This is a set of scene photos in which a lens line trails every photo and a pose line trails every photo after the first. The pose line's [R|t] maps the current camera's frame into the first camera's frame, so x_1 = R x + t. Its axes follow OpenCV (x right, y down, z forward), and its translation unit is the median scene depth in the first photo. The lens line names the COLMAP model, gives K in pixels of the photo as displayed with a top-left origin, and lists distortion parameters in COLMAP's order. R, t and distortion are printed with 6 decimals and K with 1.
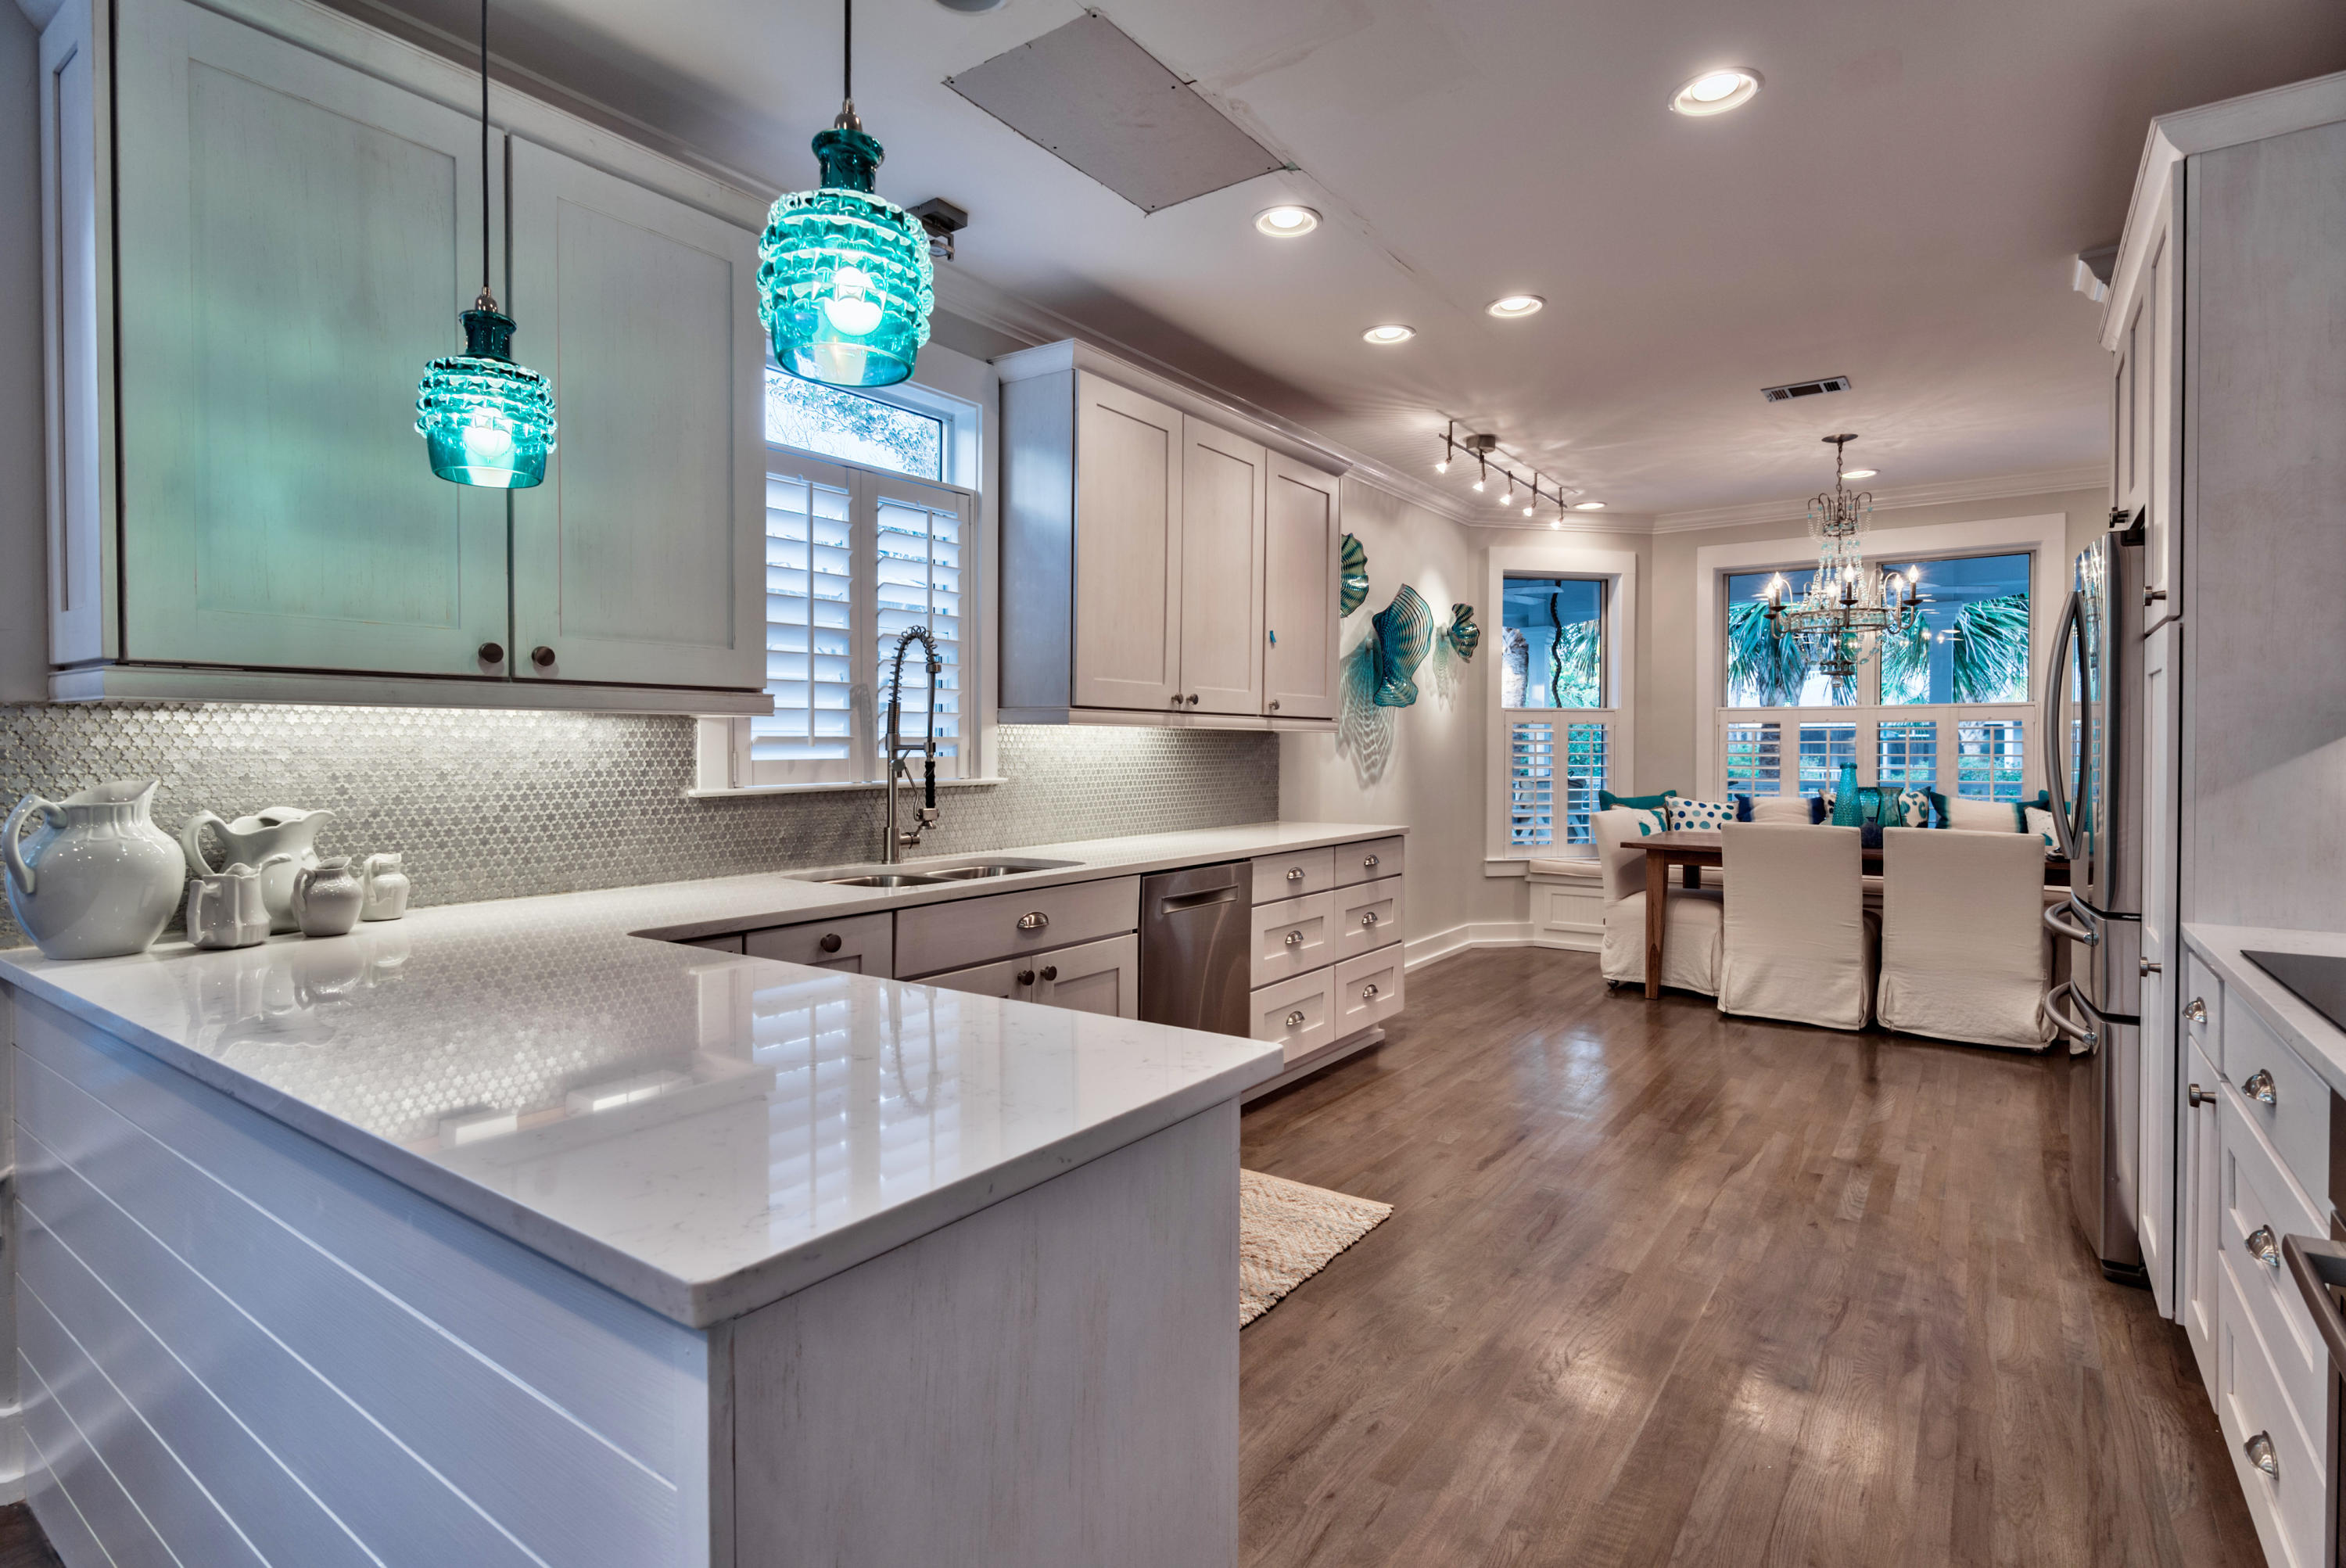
lens RADIAL K [[1150.2, 0, 1182.2], [0, 1150.2, 758.6], [0, 0, 1]] dist [-0.002423, -0.000968]
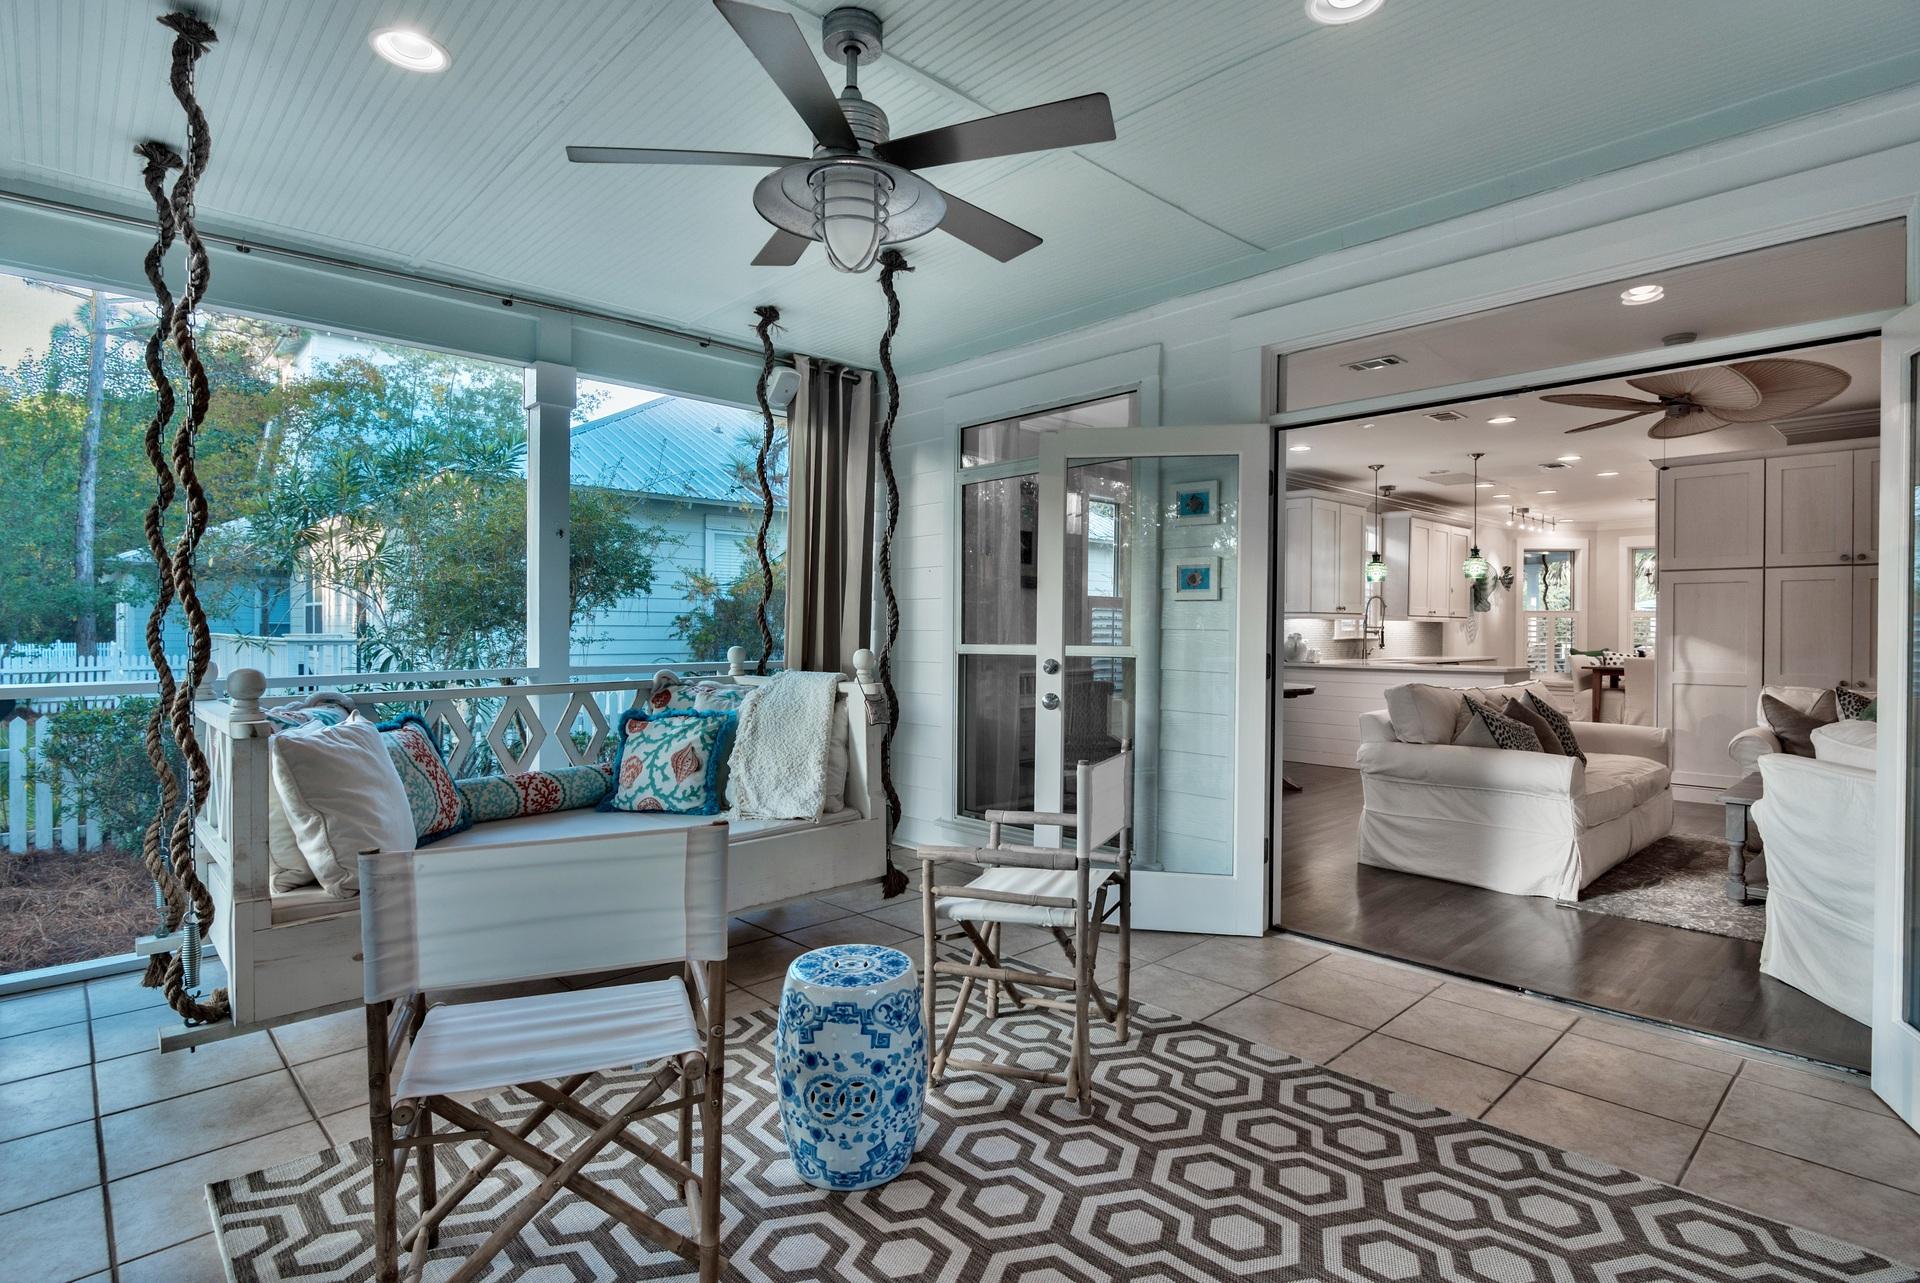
lens RADIAL K [[941.3, 0, 1007.2], [0, 941.3, 630.0], [0, 0, 1]] dist [-0.002423, -0.000968]
pose [[0.984402, 0.003812, -0.175890, -0.537814], [-0.004919, 0.999971, -0.005861, 0.013250], [0.175863, 0.006634, 0.984392, -1.356303]]
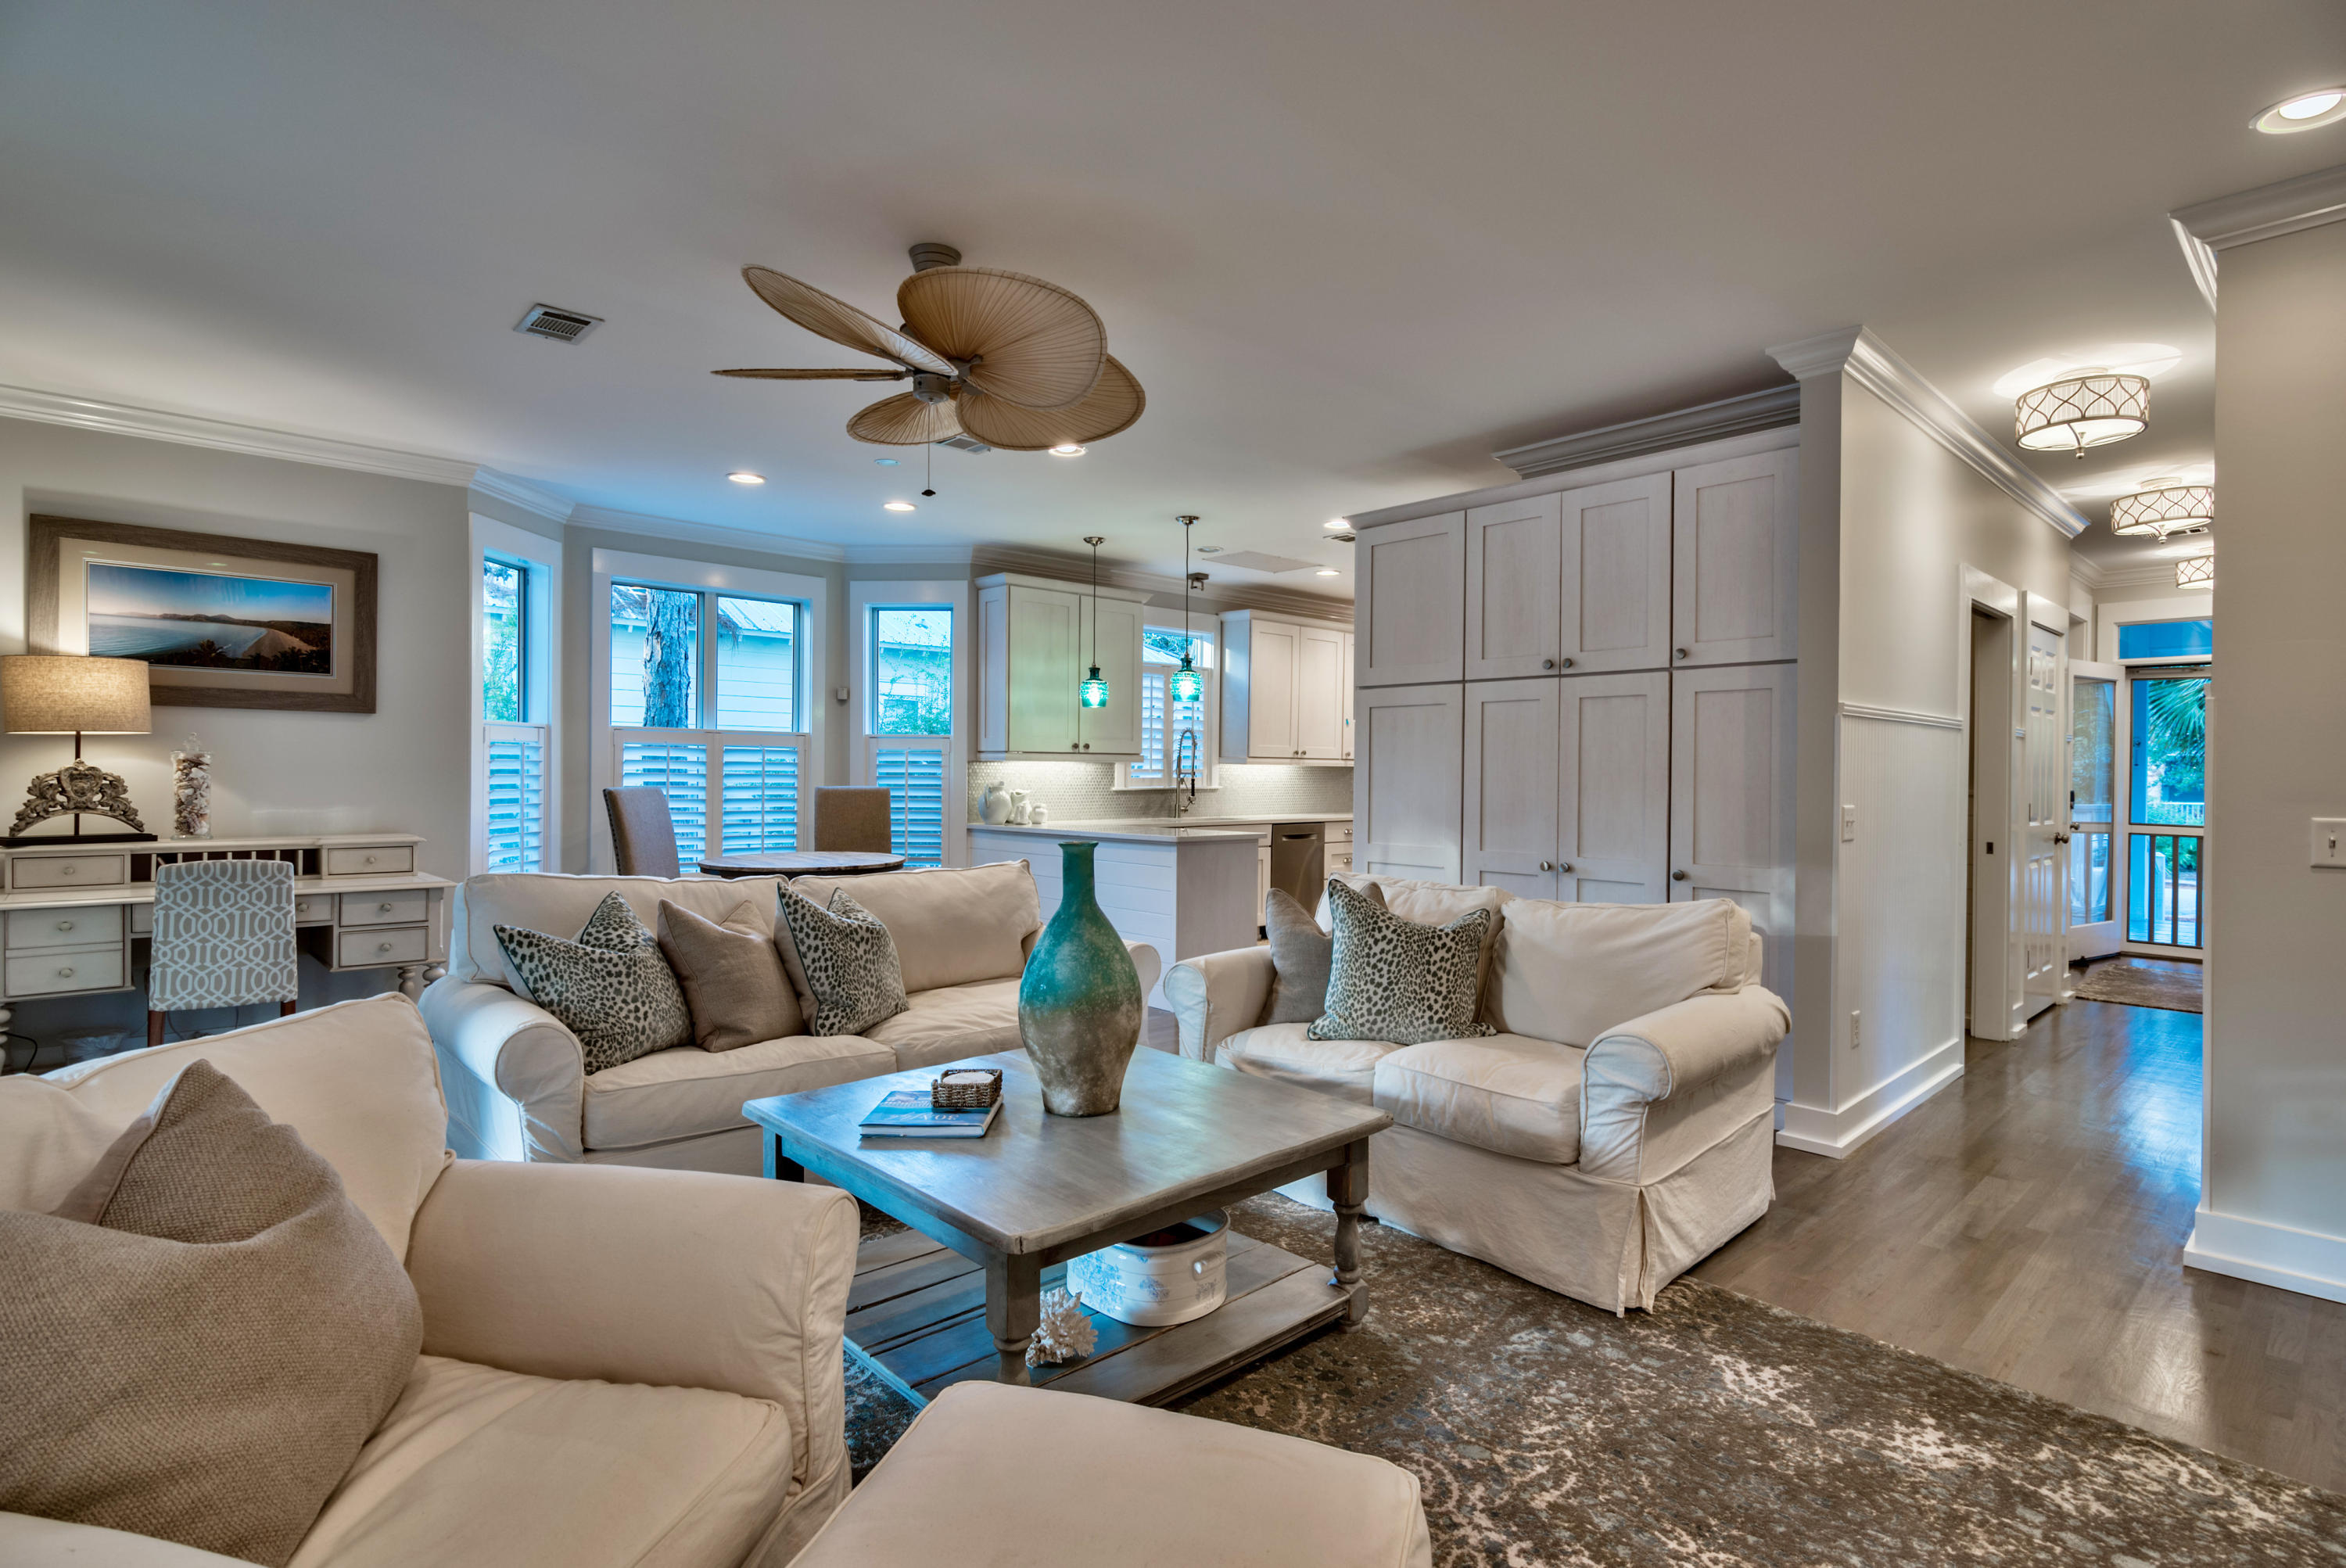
lens RADIAL K [[1150.2, 0, 1171.3], [0, 1150.2, 787.0], [0, 0, 1]] dist [-0.002423, -0.000968]
pose [[0.978575, 0.009409, -0.205674, 0.171230], [-0.008993, 0.999955, 0.002957, 0.008133], [0.205692, -0.001044, 0.978616, -0.987981]]
